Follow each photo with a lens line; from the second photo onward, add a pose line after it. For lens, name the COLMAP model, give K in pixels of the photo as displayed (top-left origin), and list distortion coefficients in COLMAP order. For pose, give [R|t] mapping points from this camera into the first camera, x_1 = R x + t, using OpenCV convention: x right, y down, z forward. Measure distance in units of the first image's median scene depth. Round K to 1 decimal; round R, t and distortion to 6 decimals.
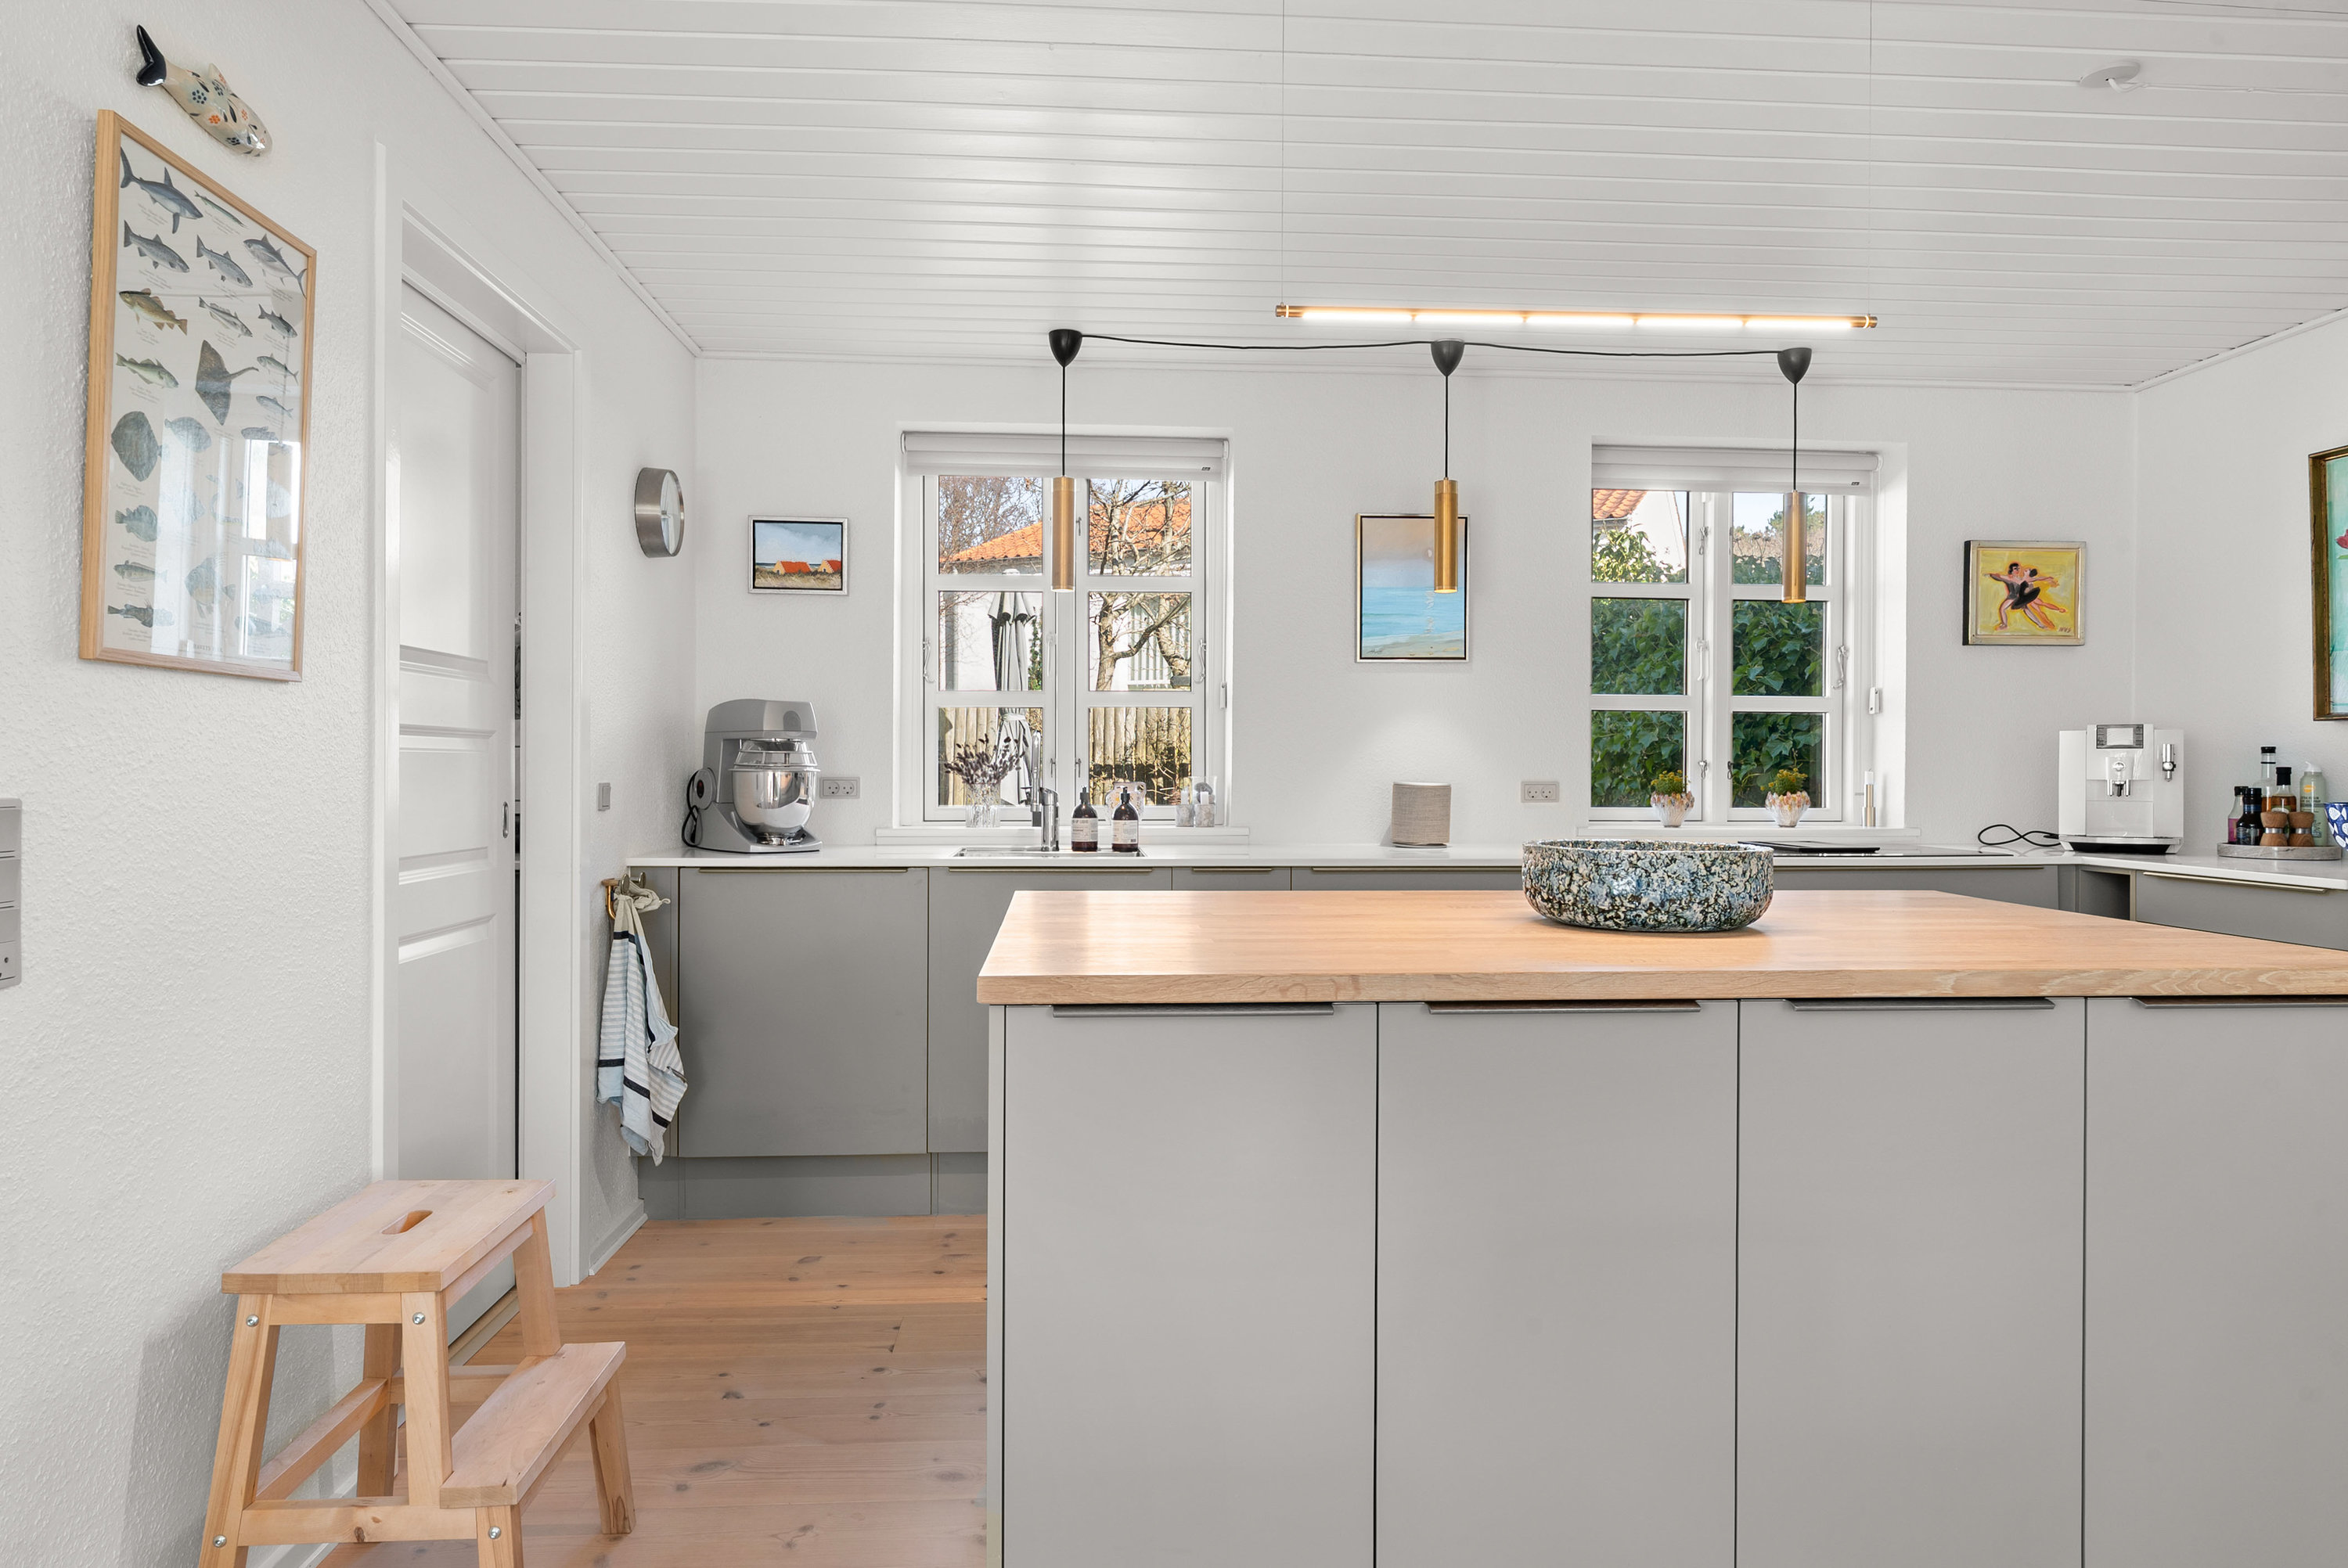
lens RADIAL K [[1410.6, 0, 1171.1], [0, 1410.6, 751.4], [0, 0, 1]] dist [0.000016, -0.000133]
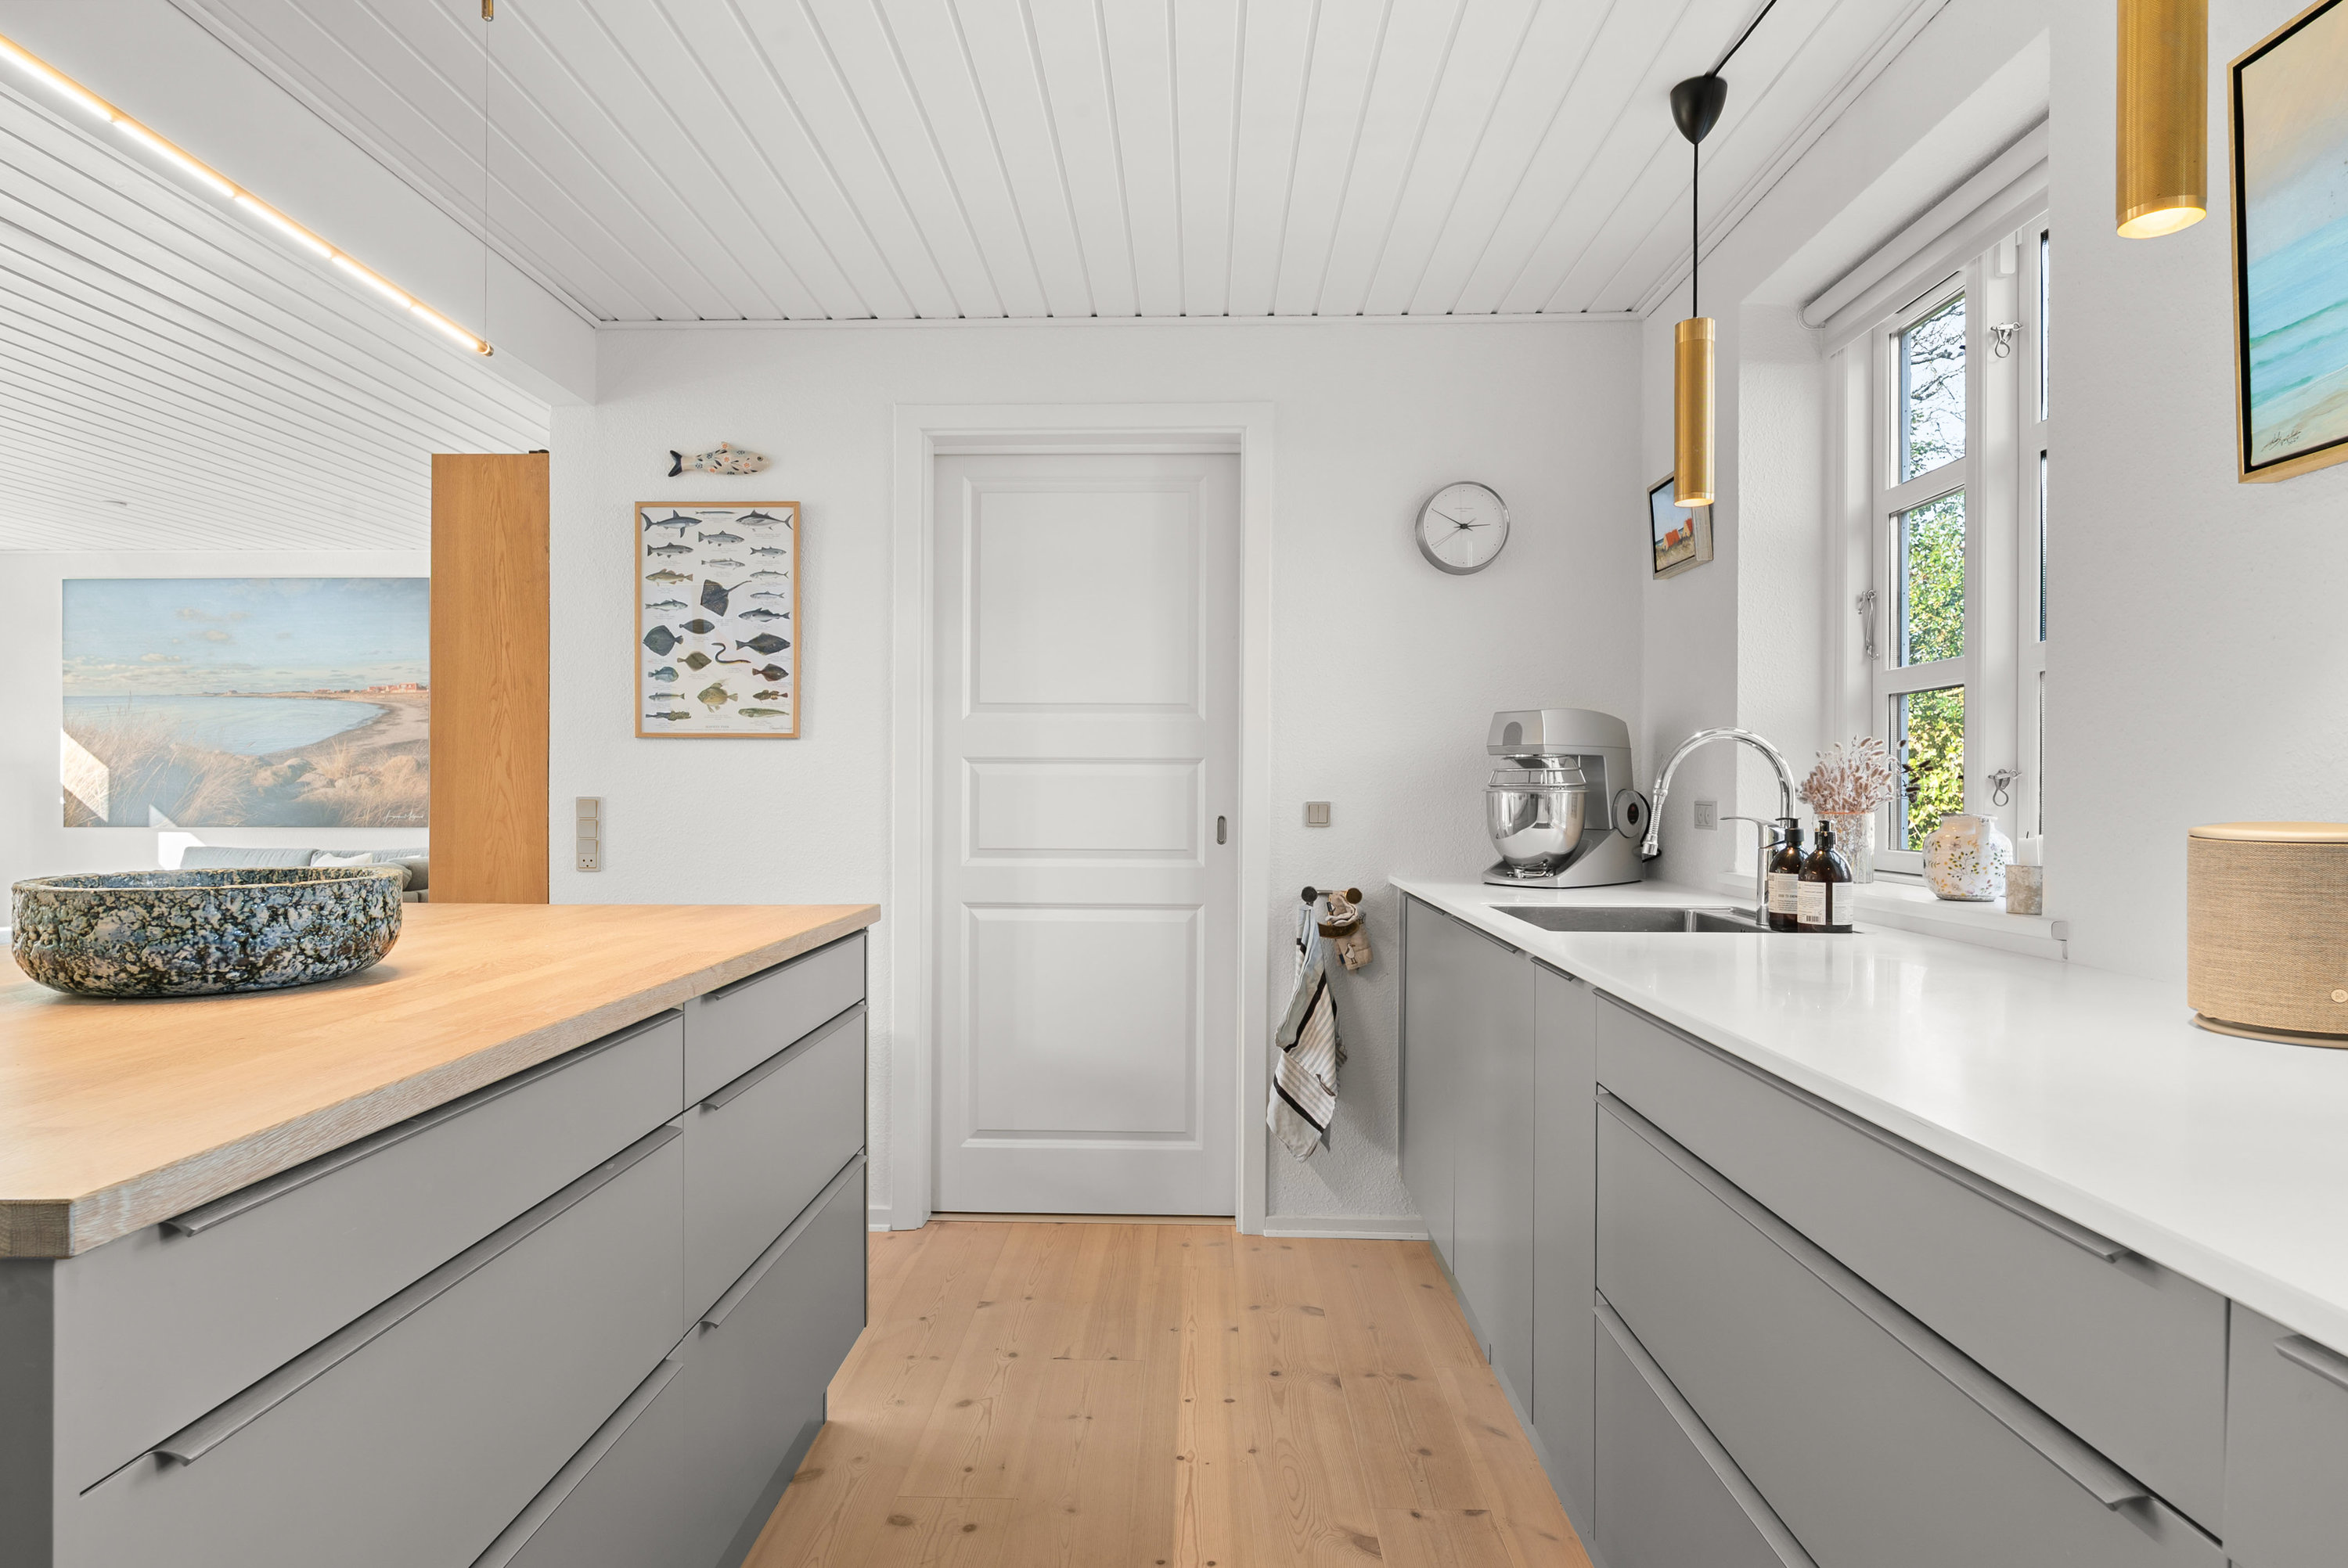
lens RADIAL K [[1299.1, 0, 1174.0], [0, 1299.1, 784.0], [0, 0, 1]] dist [-0.000112, -0.000036]
pose [[-0.089193, -0.007999, -0.995982, 0.697431], [0.005914, 0.999946, -0.008560, 0.018332], [0.995997, -0.006654, -0.089141, 1.117124]]
